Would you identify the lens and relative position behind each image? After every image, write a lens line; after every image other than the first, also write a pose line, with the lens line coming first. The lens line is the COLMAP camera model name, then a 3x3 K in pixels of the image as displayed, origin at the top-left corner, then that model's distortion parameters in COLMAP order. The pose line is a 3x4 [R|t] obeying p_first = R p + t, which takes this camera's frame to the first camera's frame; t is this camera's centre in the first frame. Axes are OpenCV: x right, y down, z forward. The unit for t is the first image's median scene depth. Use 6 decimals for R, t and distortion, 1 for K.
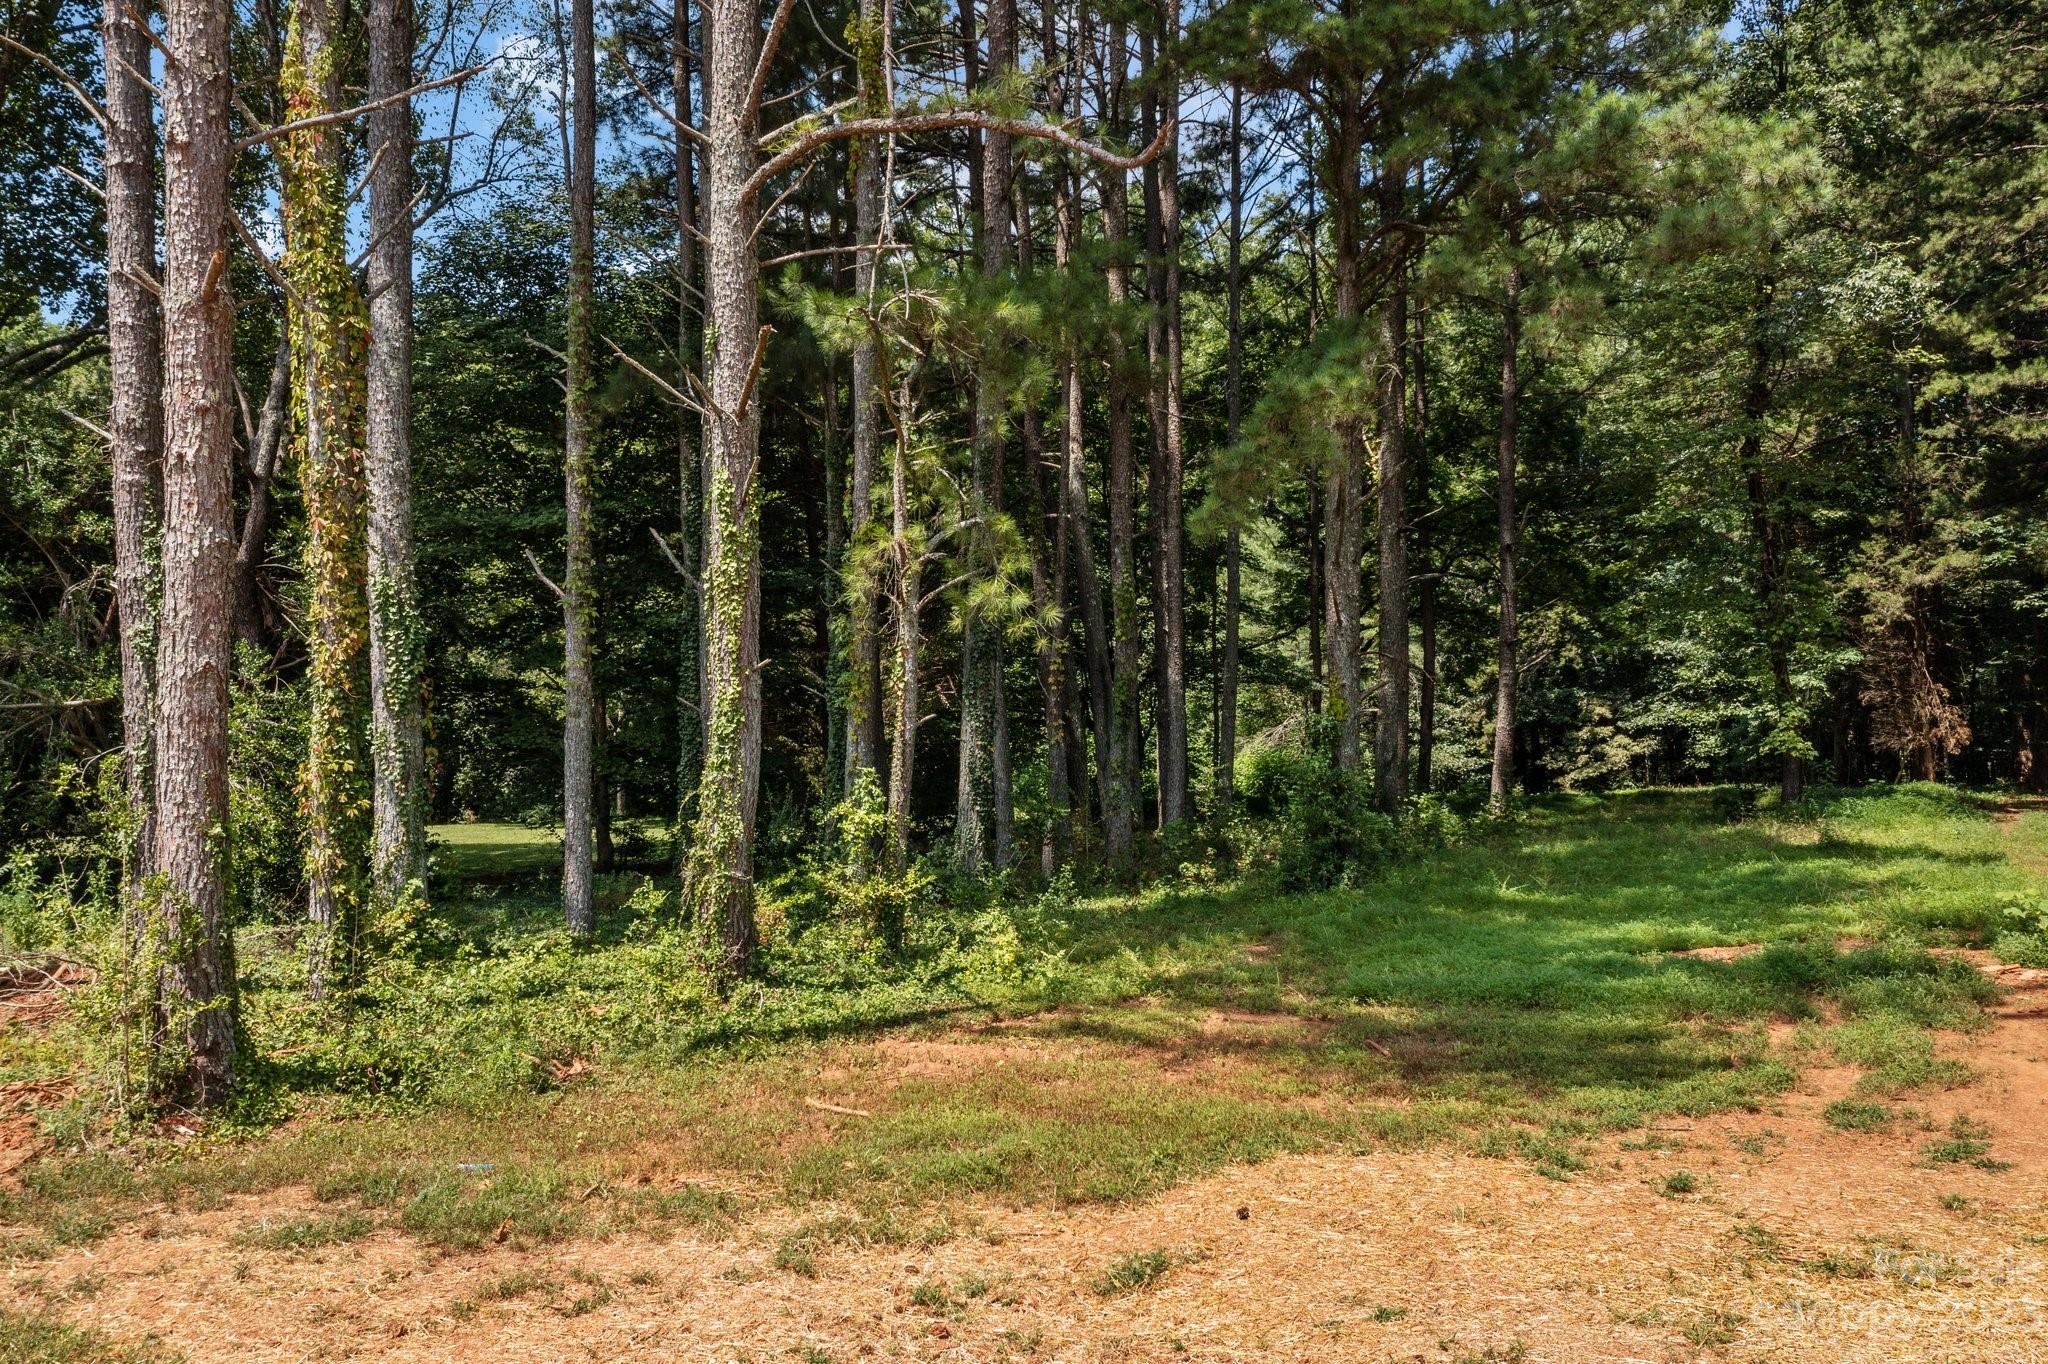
lens RADIAL K [[1641.5, 0, 1023.9], [0, 1641.5, 677.6], [0, 0, 1]] dist [-0.002617, 0.010419]
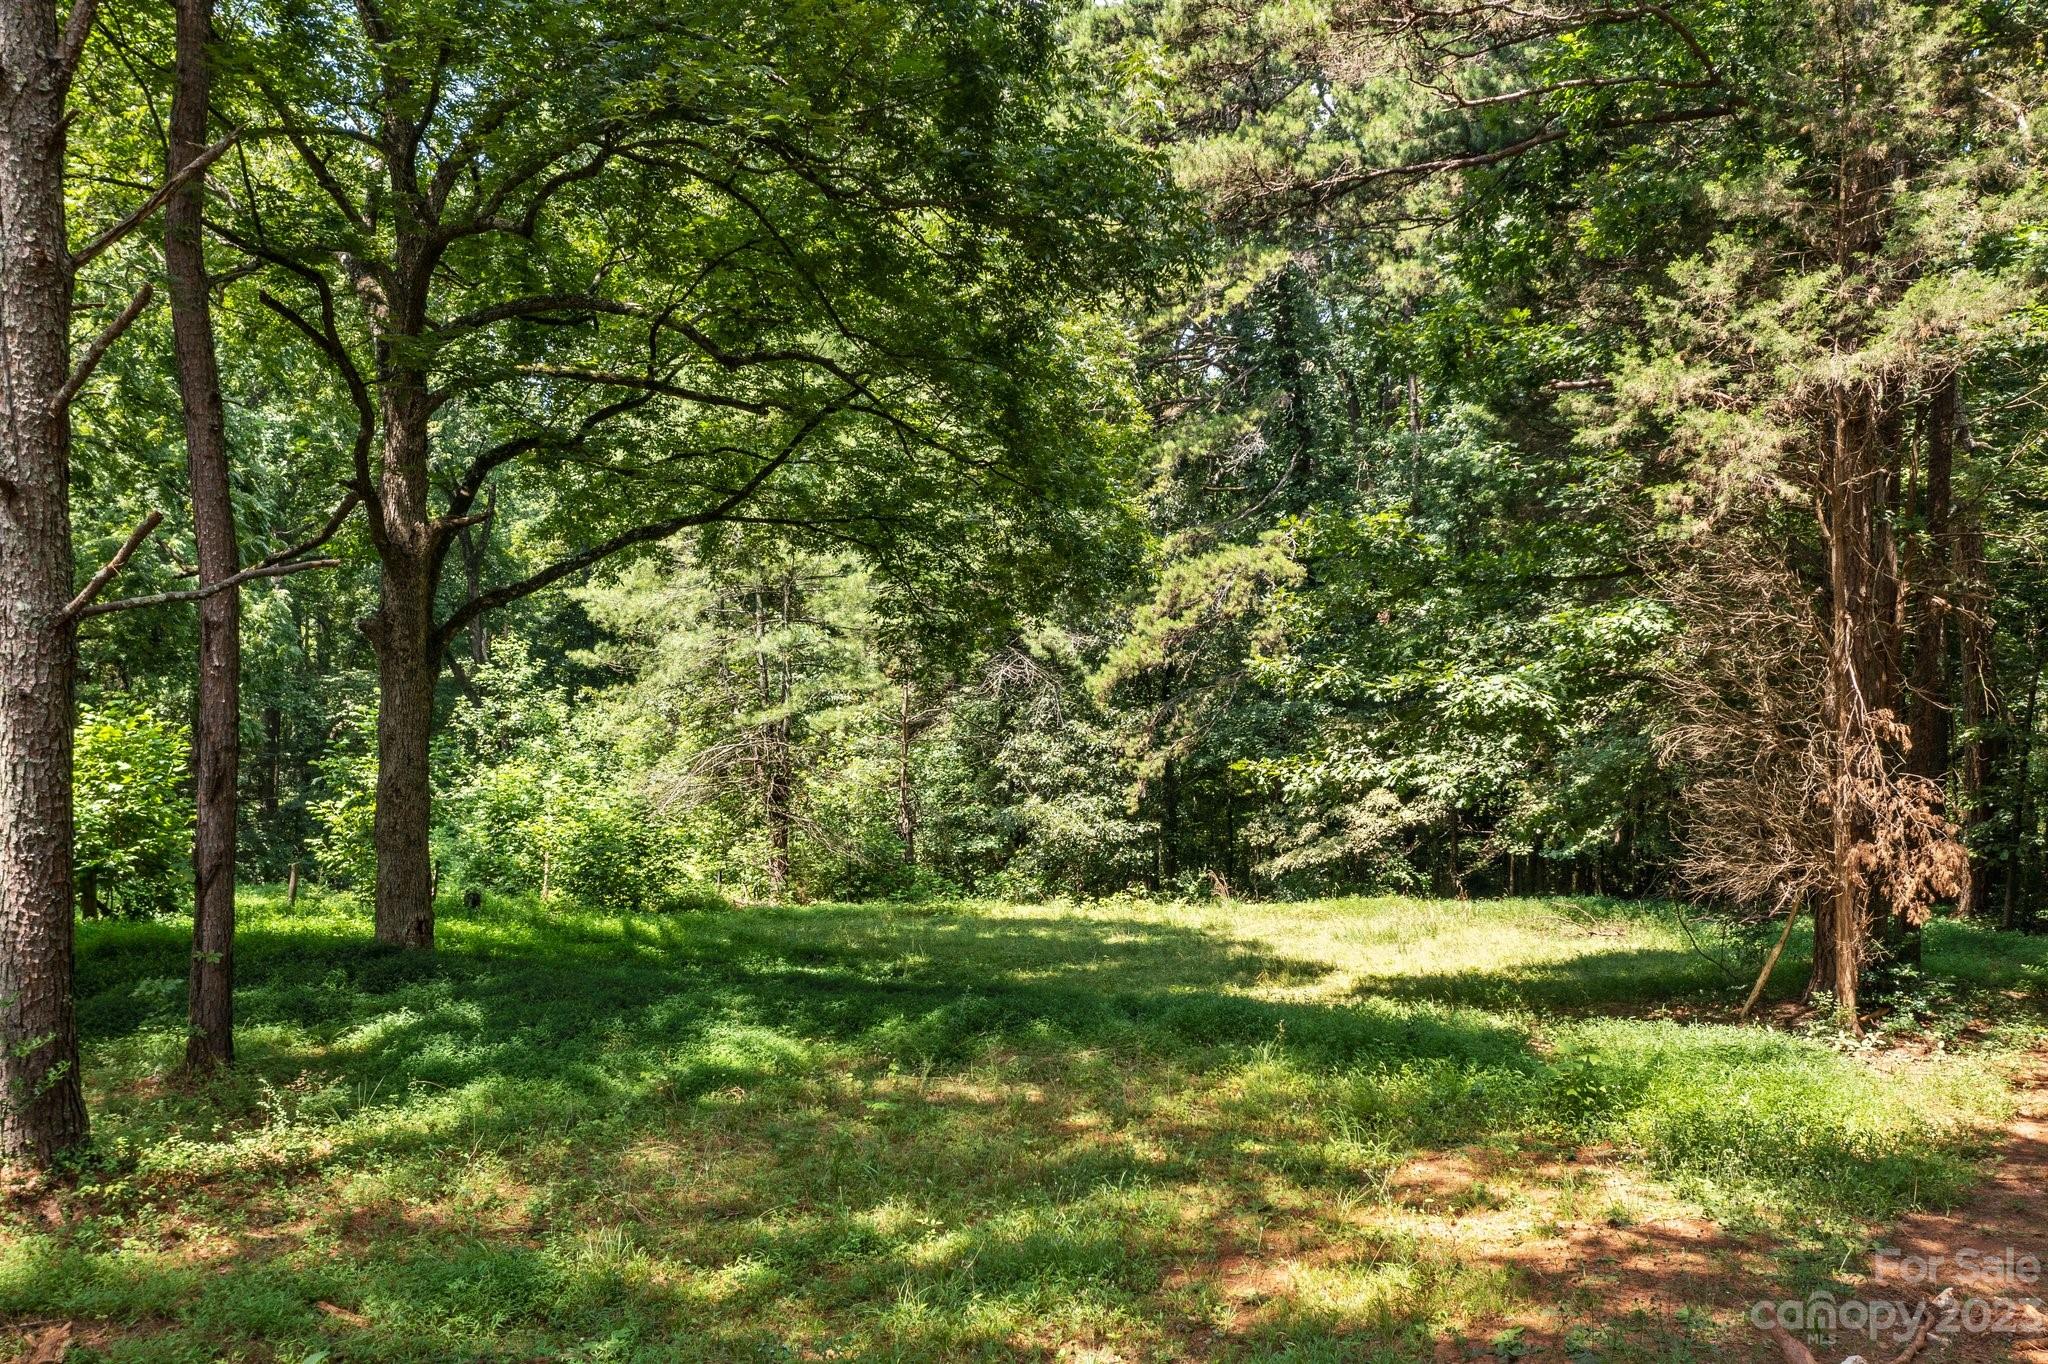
lens RADIAL K [[1641.5, 0, 1088.1], [0, 1641.5, 835.9], [0, 0, 1]] dist [-0.002617, 0.010419]
pose [[0.999503, 0.030137, -0.009283, 0.402274], [-0.029120, 0.995052, 0.094995, 0.002459], [0.012100, -0.094677, 0.995434, 0.668429]]
